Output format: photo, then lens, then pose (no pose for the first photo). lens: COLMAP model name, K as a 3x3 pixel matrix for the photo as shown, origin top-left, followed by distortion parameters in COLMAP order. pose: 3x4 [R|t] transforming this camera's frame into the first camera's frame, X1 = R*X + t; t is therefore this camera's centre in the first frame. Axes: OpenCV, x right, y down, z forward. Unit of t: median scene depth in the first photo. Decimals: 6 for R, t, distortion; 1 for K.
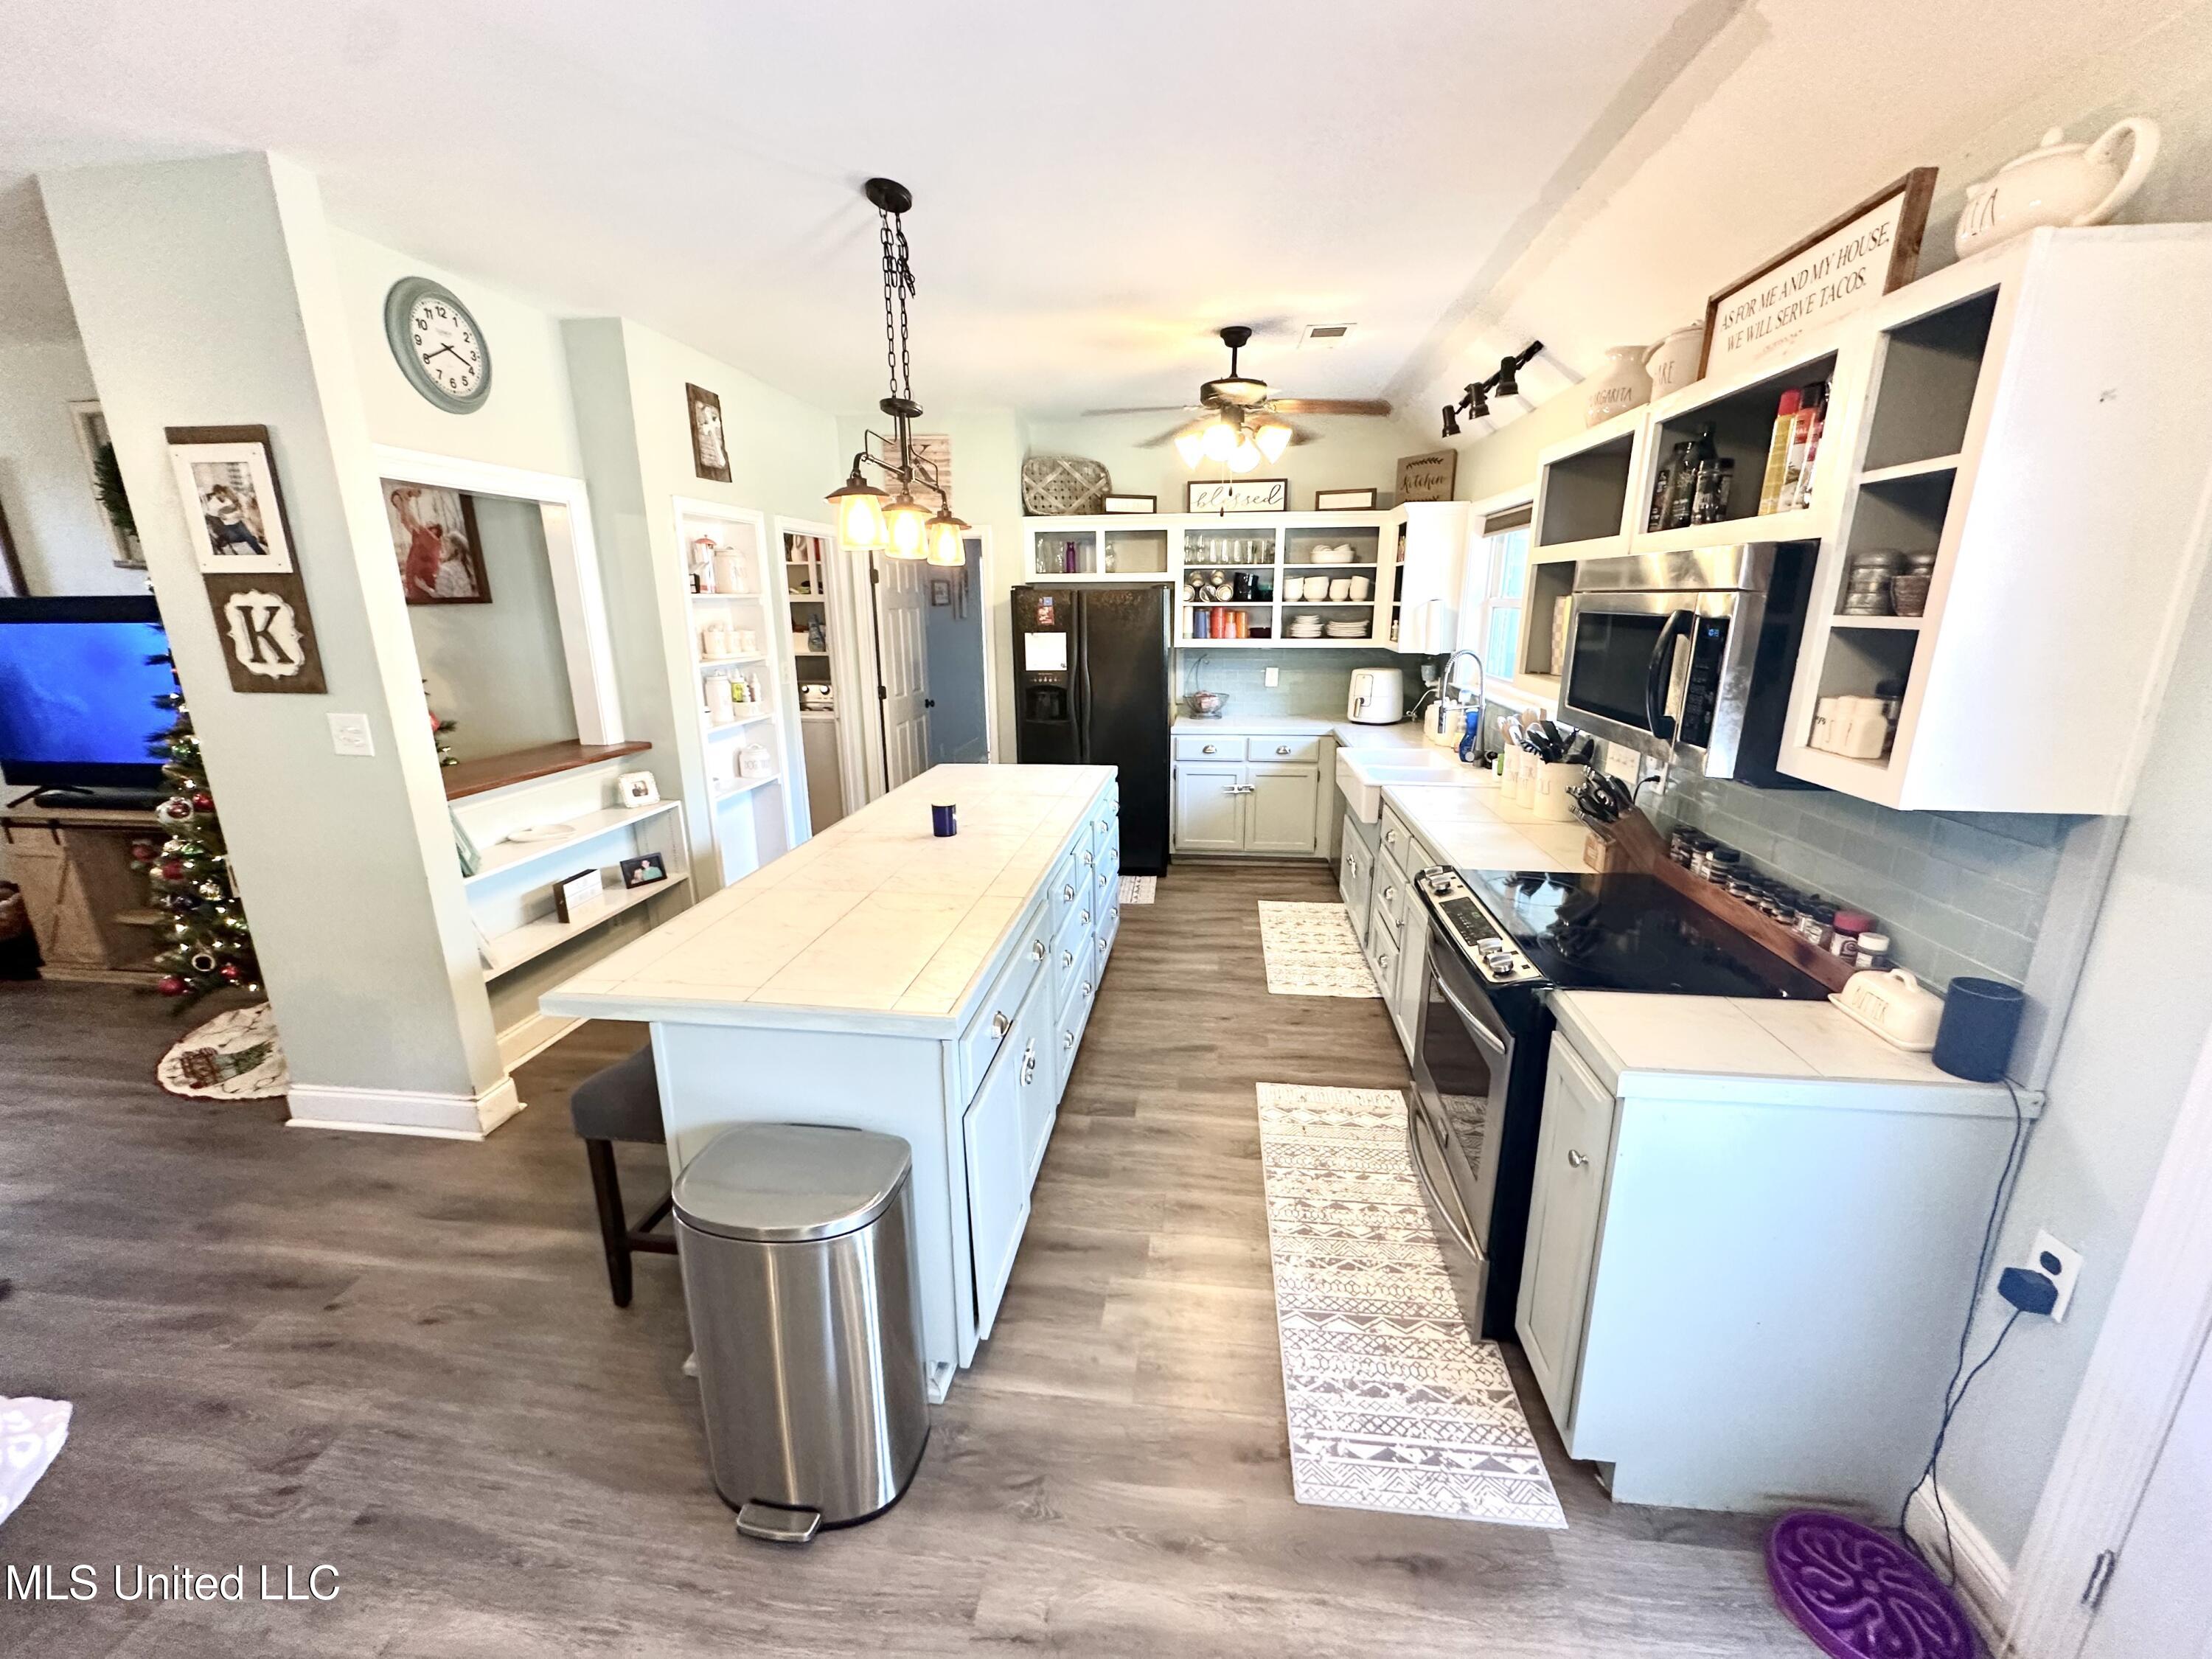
lens RADIAL K [[877.8, 0, 1105.4], [0, 877.8, 831.0], [0, 0, 1]] dist [-0.002503, -0.000100]
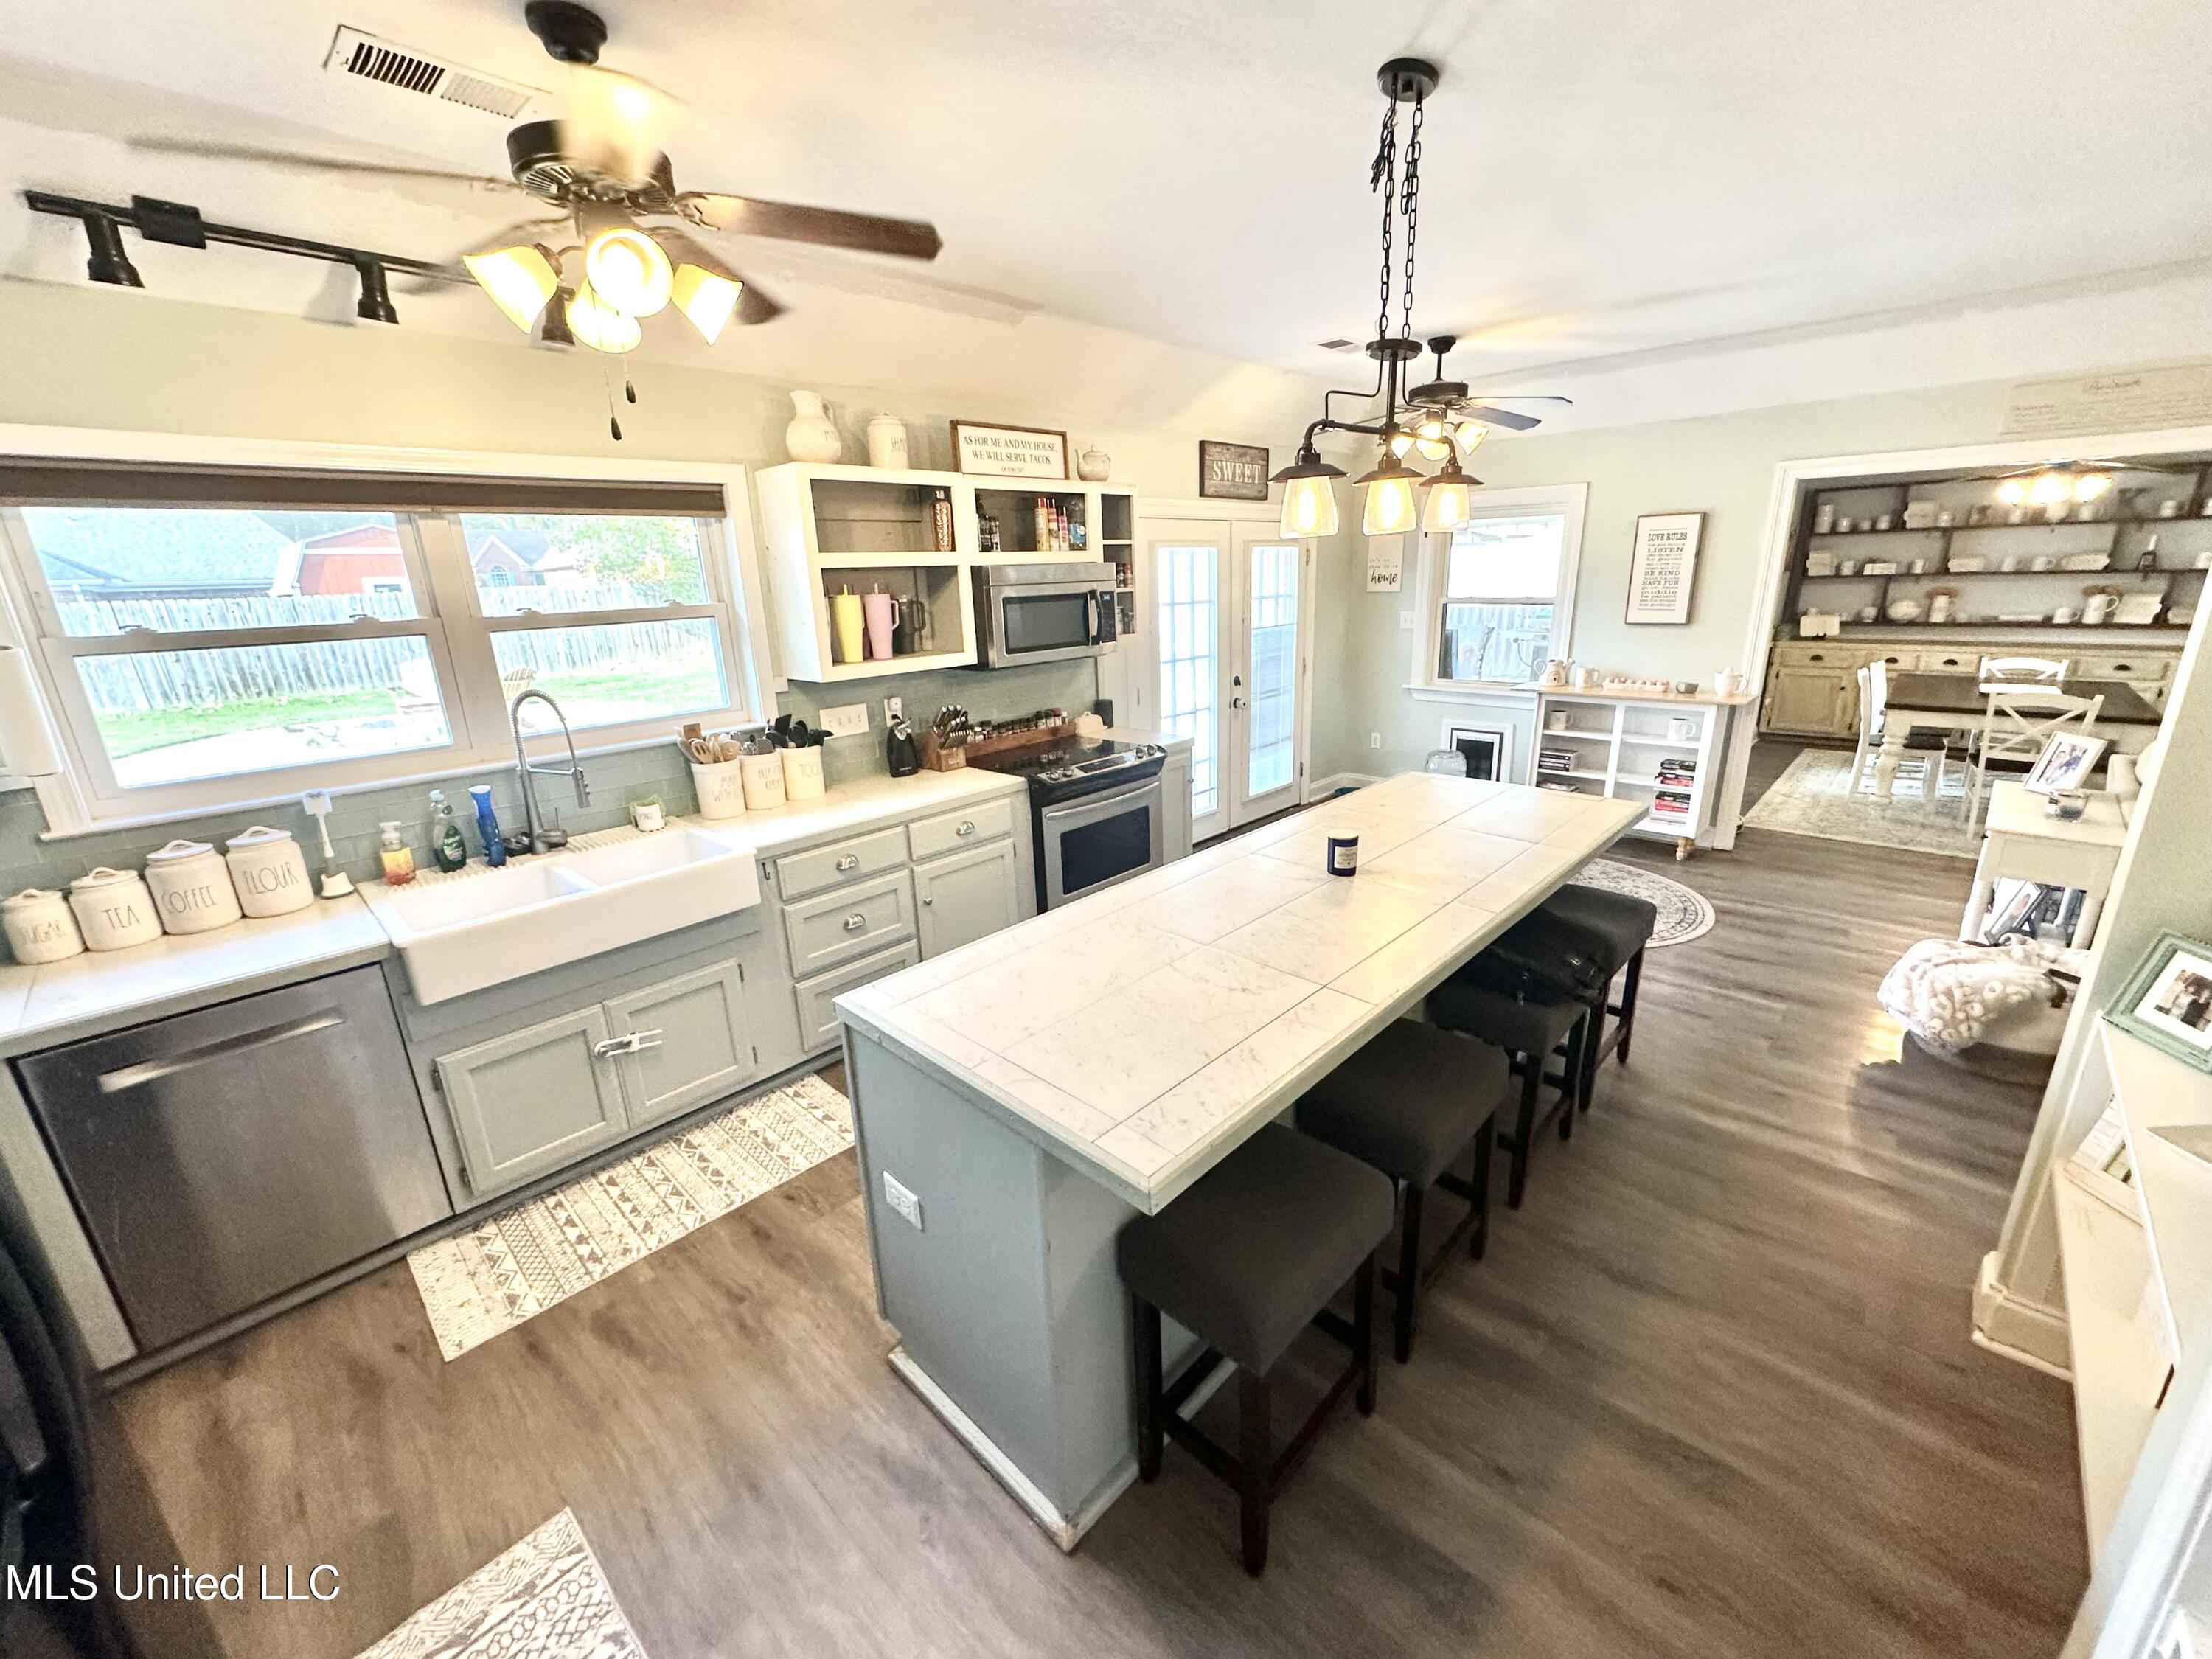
lens RADIAL K [[877.8, 0, 1109.2], [0, 877.8, 827.7], [0, 0, 1]] dist [-0.002503, -0.000100]
pose [[-0.804816, -0.135510, 0.577847, -0.447945], [0.190405, 0.863182, 0.467615, -0.430093], [-0.562154, 0.486369, -0.668901, 1.551772]]
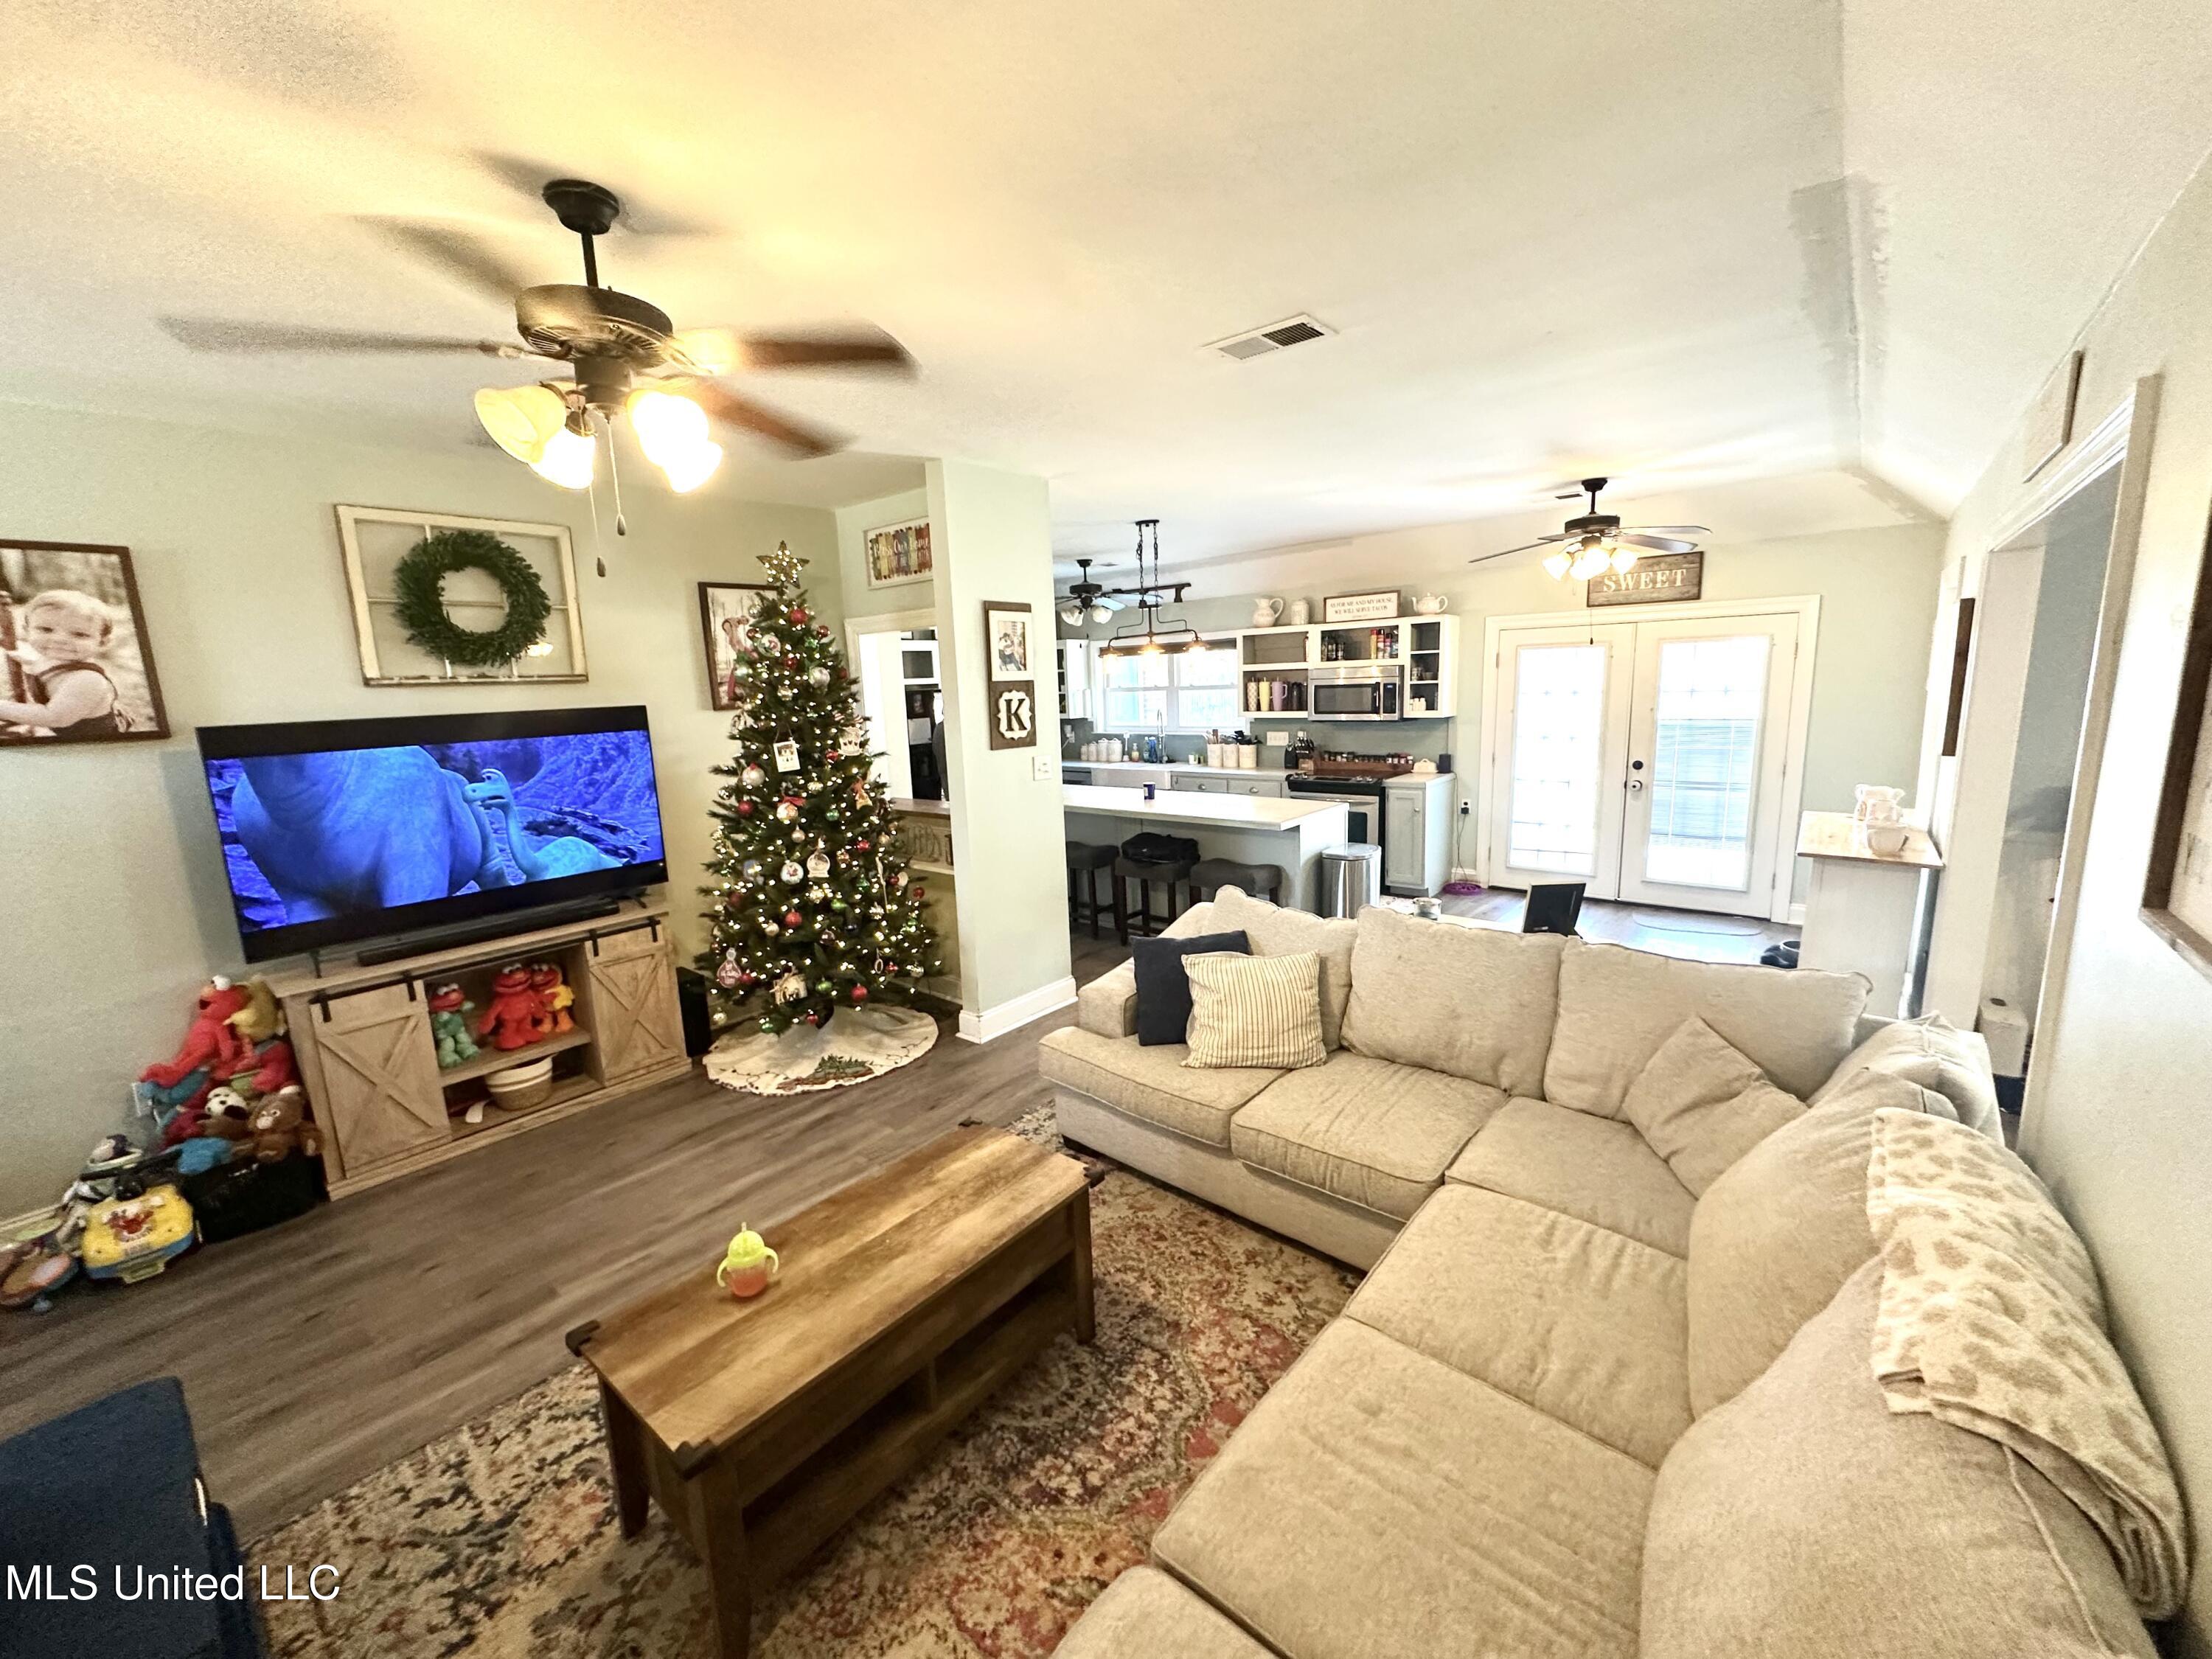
lens RADIAL K [[877.8, 0, 1101.3], [0, 877.8, 829.9], [0, 0, 1]] dist [-0.002503, -0.000100]
pose [[0.545237, -0.156190, 0.823603, -1.859958], [0.249417, 0.968220, 0.018497, 0.007756], [-0.800317, 0.195335, 0.566866, -0.072060]]
